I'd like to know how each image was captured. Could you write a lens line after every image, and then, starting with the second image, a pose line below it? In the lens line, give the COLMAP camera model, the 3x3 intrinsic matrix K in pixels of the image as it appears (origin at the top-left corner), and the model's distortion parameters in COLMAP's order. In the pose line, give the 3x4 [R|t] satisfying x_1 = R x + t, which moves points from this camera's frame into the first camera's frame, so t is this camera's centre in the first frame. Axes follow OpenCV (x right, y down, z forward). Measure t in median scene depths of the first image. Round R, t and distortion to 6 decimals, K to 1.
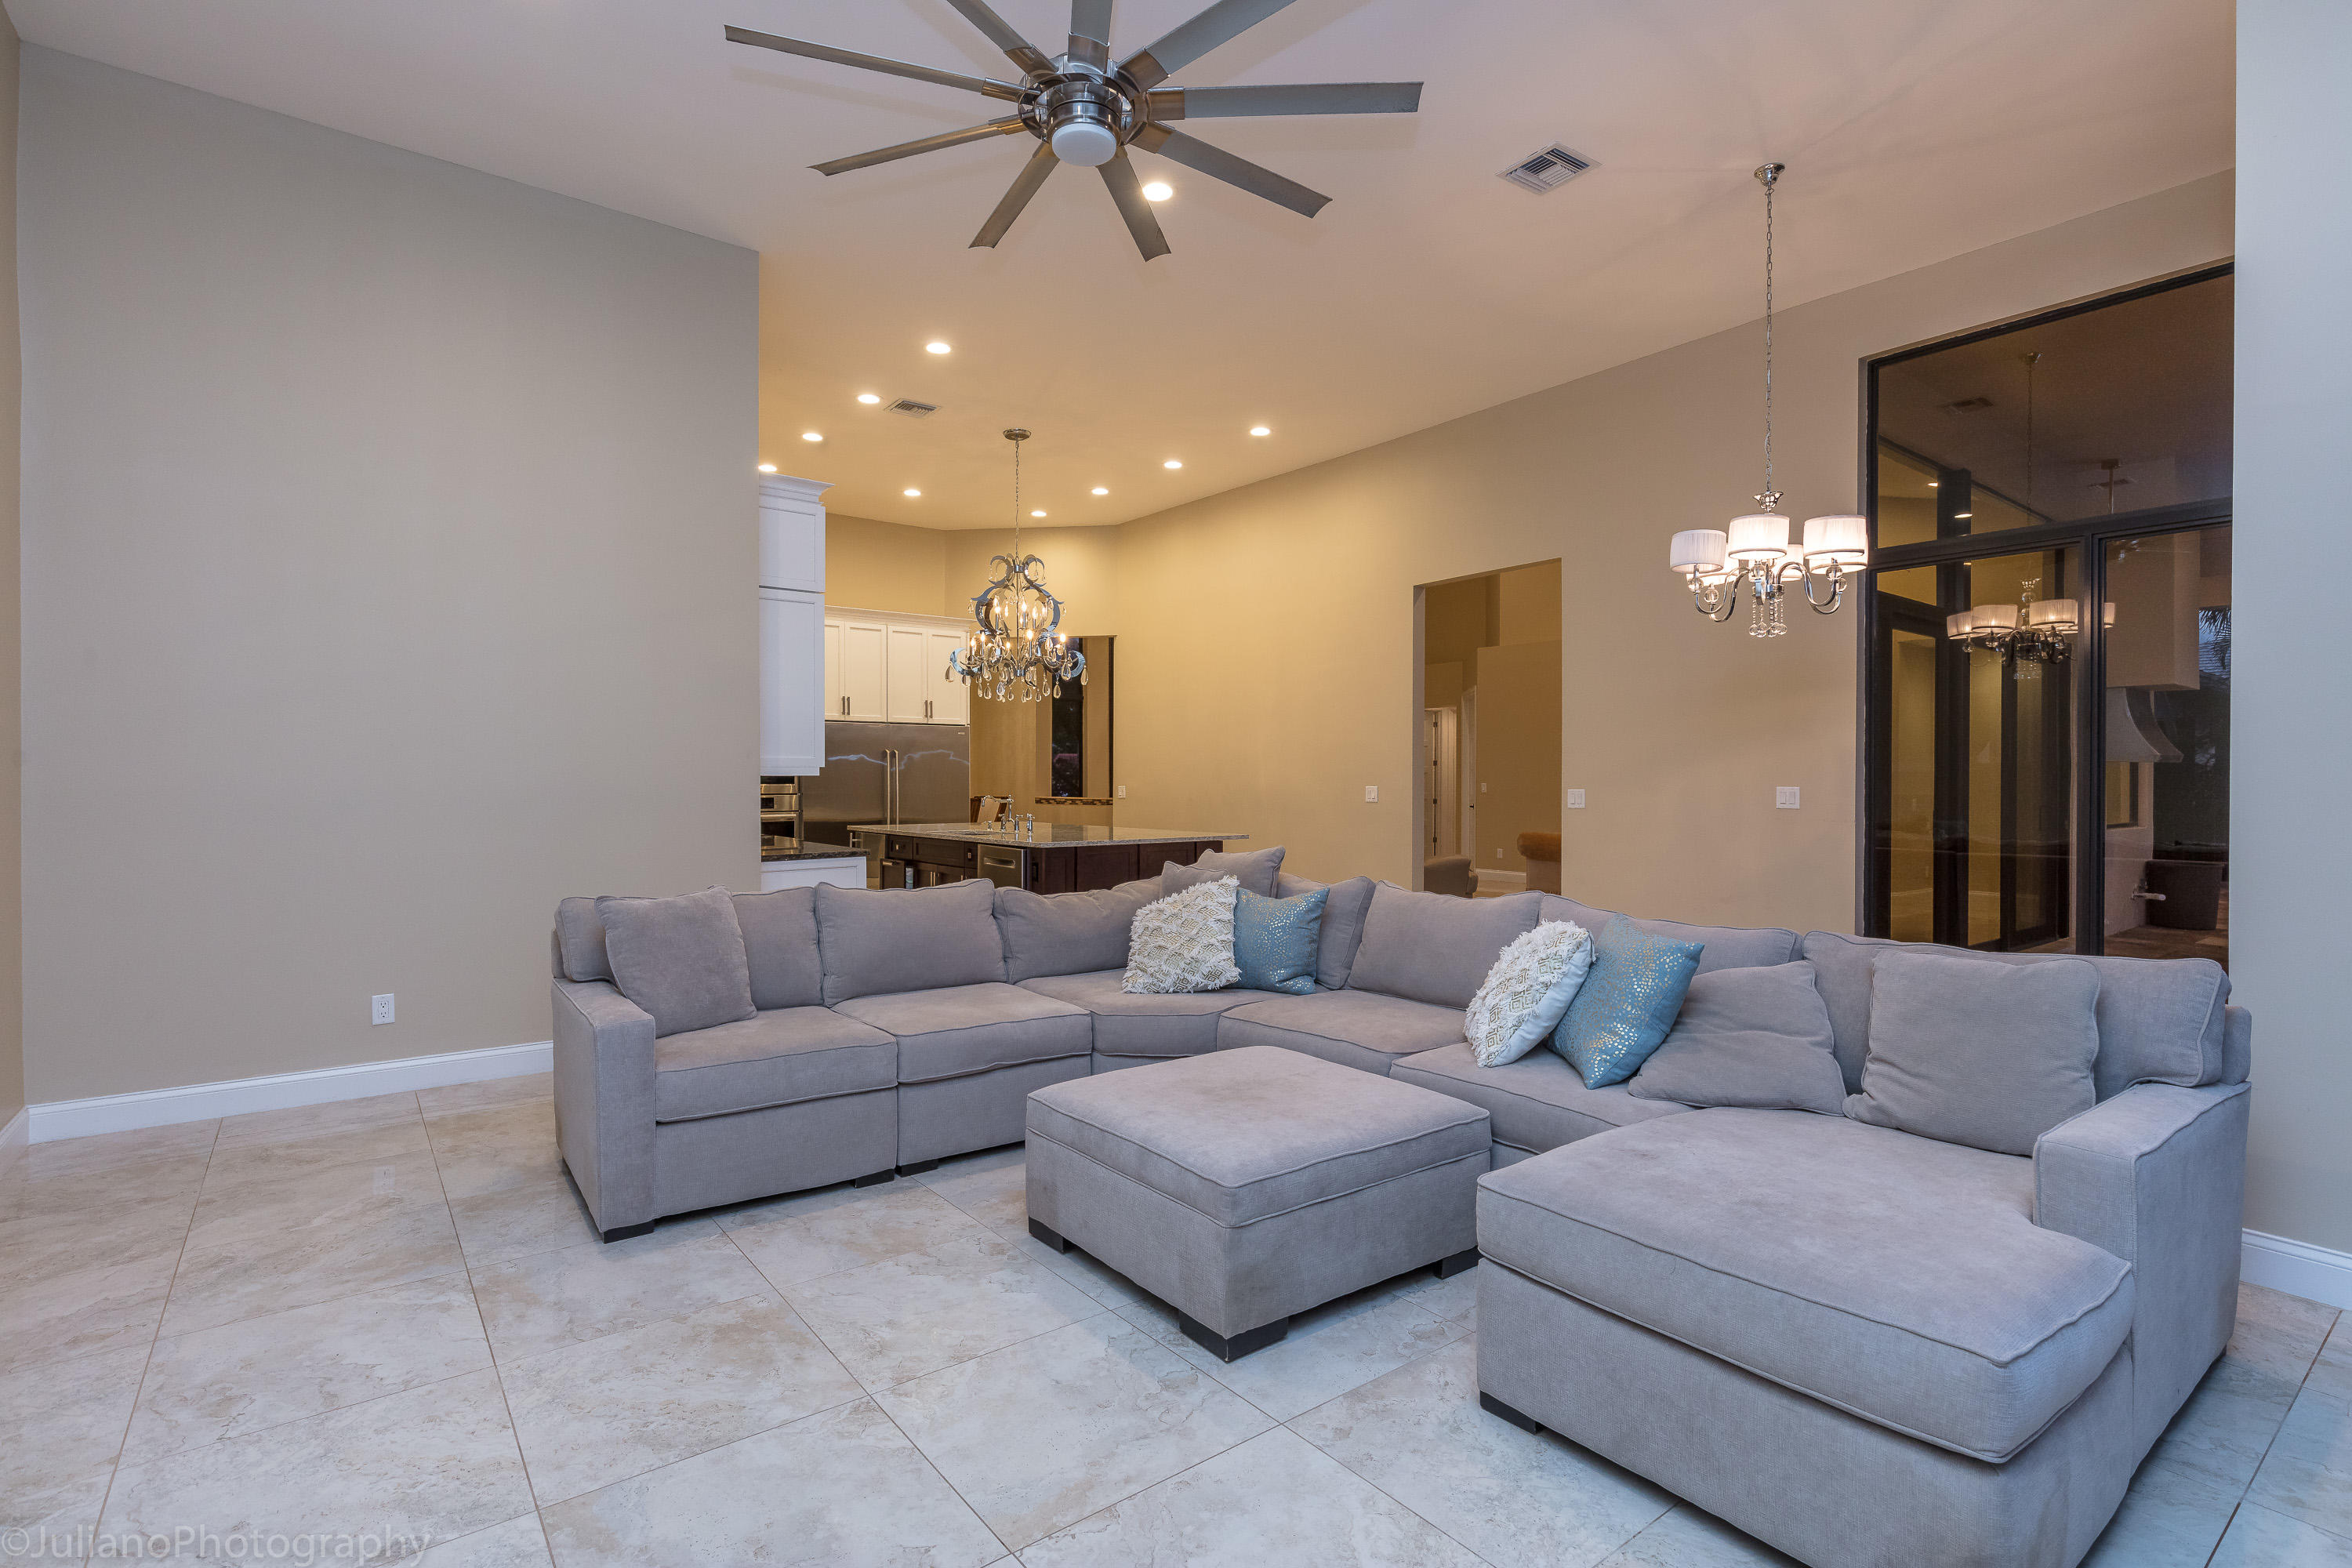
lens RADIAL K [[1115.4, 0, 1176.2], [0, 1115.4, 780.9], [0, 0, 1]] dist [0.006177, -0.000334]
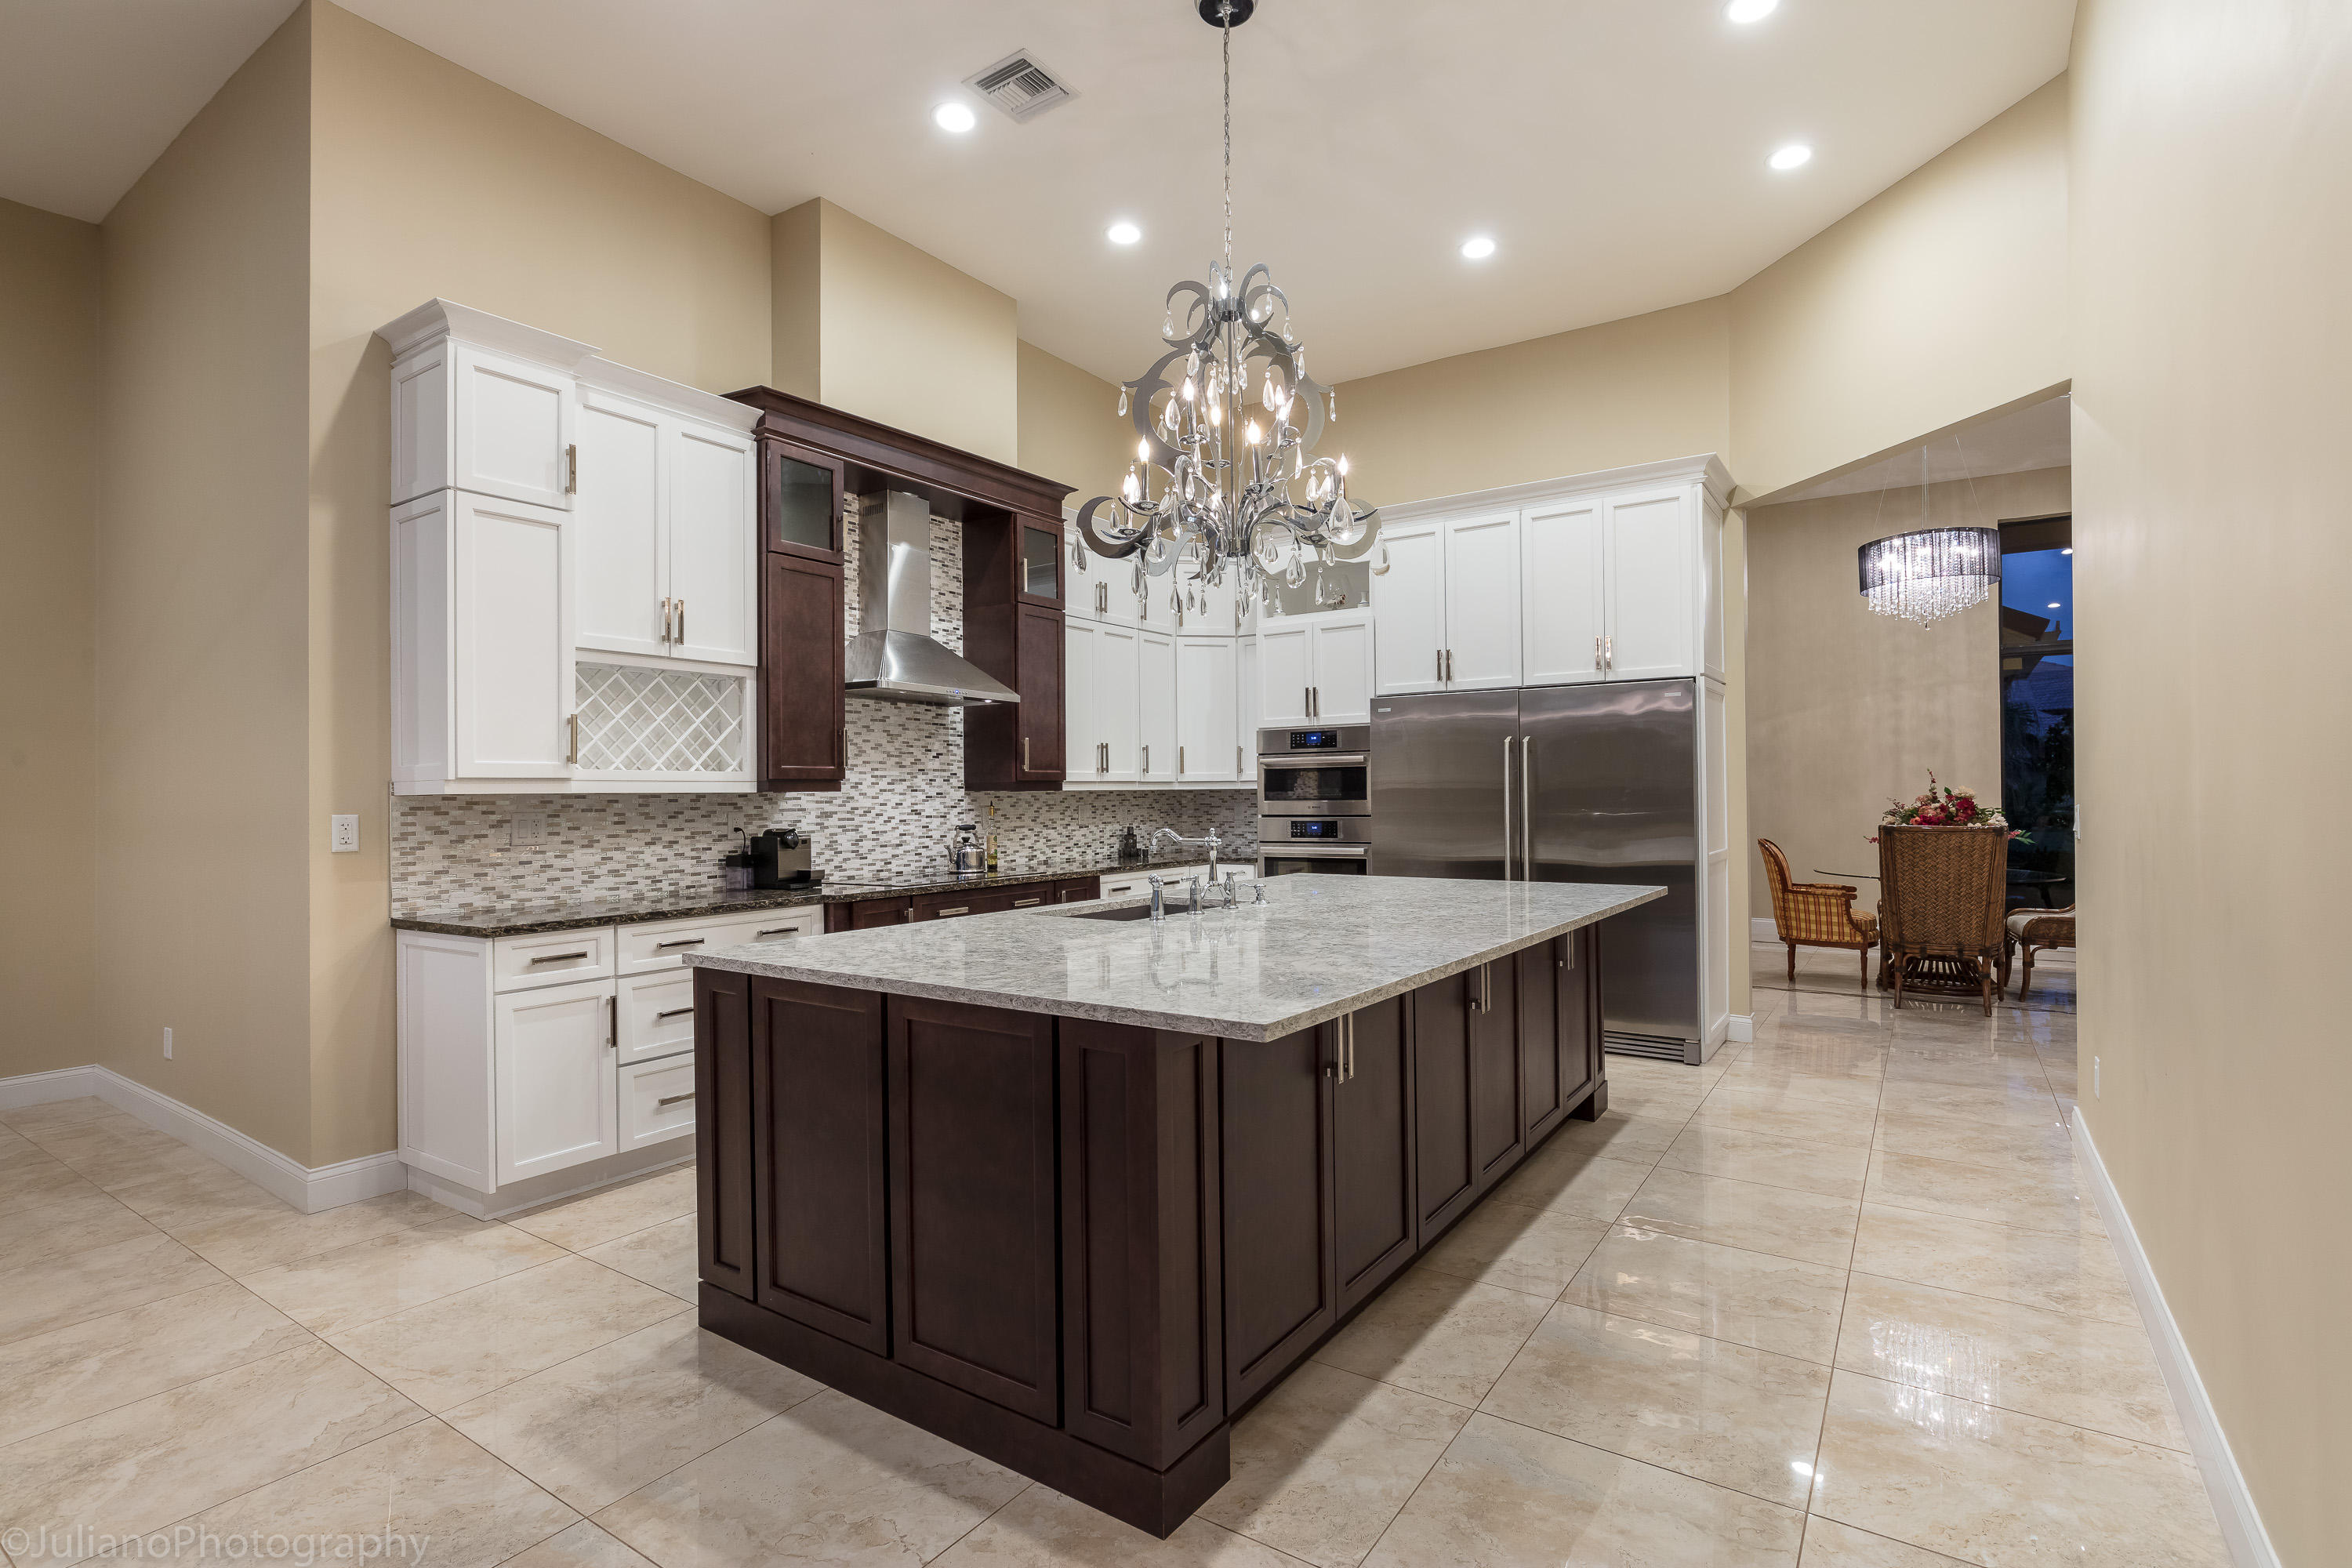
lens RADIAL K [[1115.4, 0, 1181.1], [0, 1115.4, 785.9], [0, 0, 1]] dist [0.006177, -0.000334]
pose [[0.311809, -0.008729, -0.950105, 0.207822], [0.006777, 0.999953, -0.006963, -0.001531], [0.950121, -0.004268, 0.311854, 0.667069]]
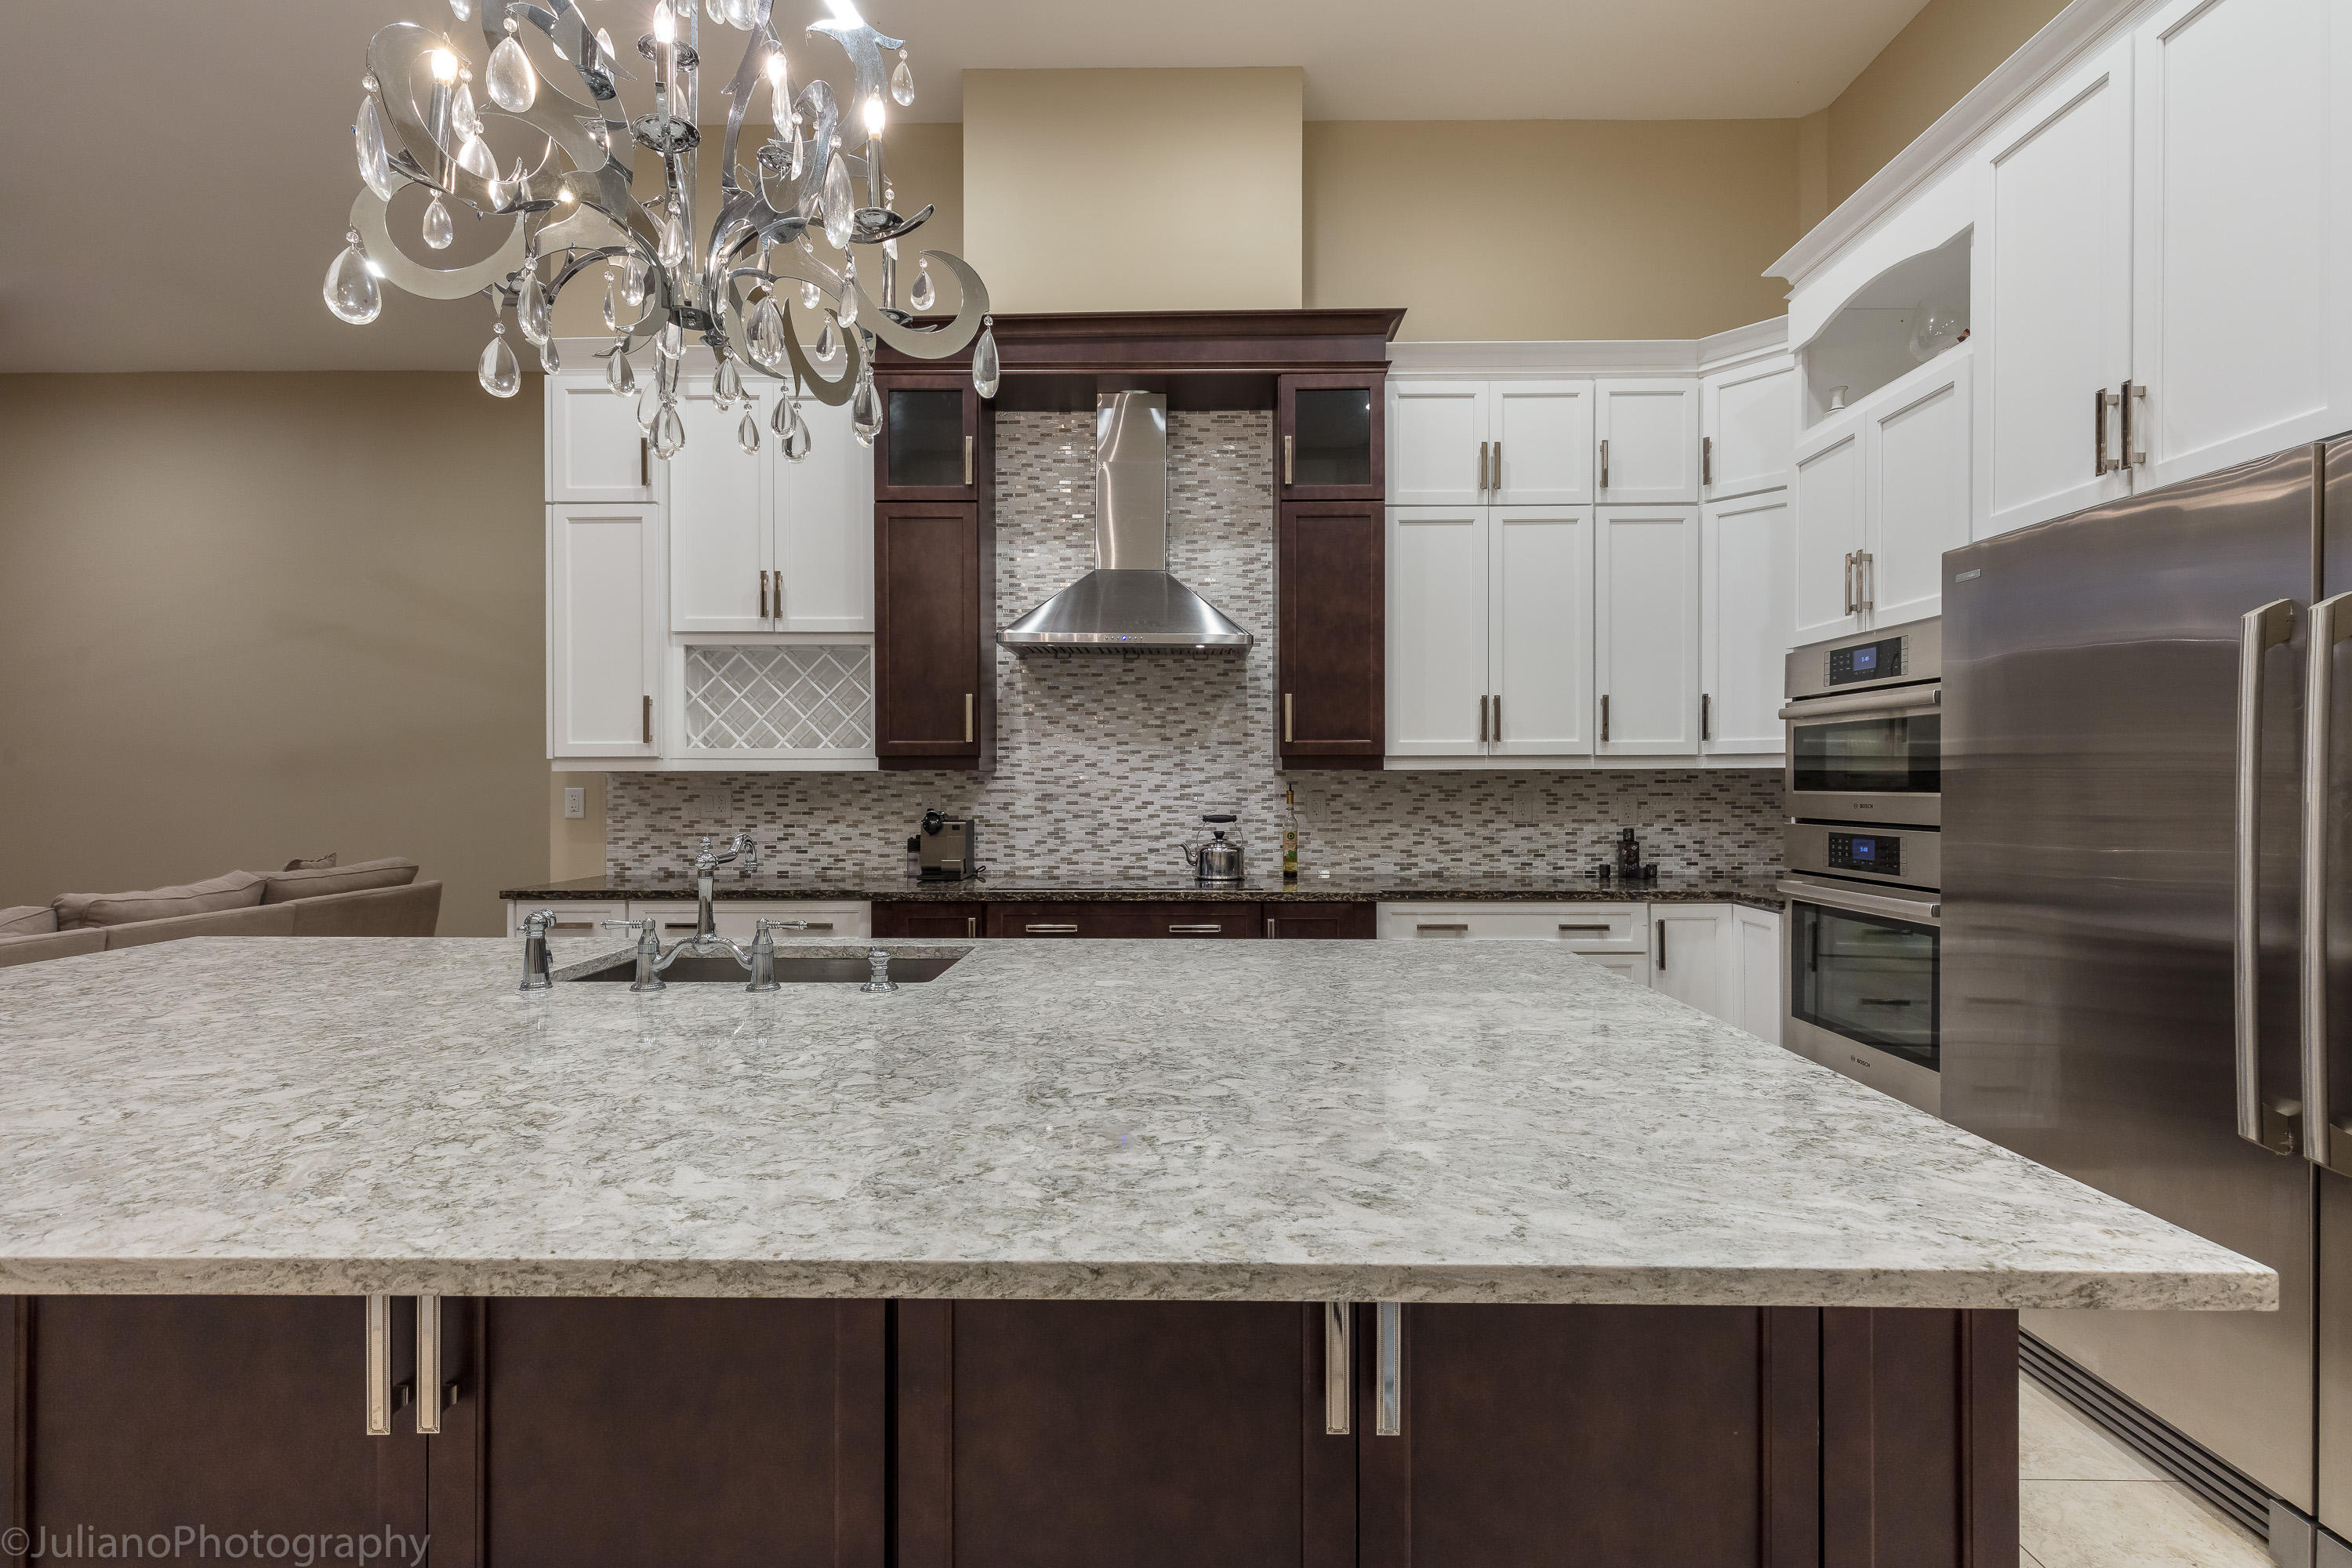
lens RADIAL K [[1056.3, 0, 1179.7], [0, 1056.3, 780.6], [0, 0, 1]] dist [0.008673, 0.000494]
pose [[-0.619105, 0.002579, -0.785304, -0.025144], [-0.000639, 0.999993, 0.003787, -0.001179], [0.785308, 0.002846, -0.619099, 0.956610]]
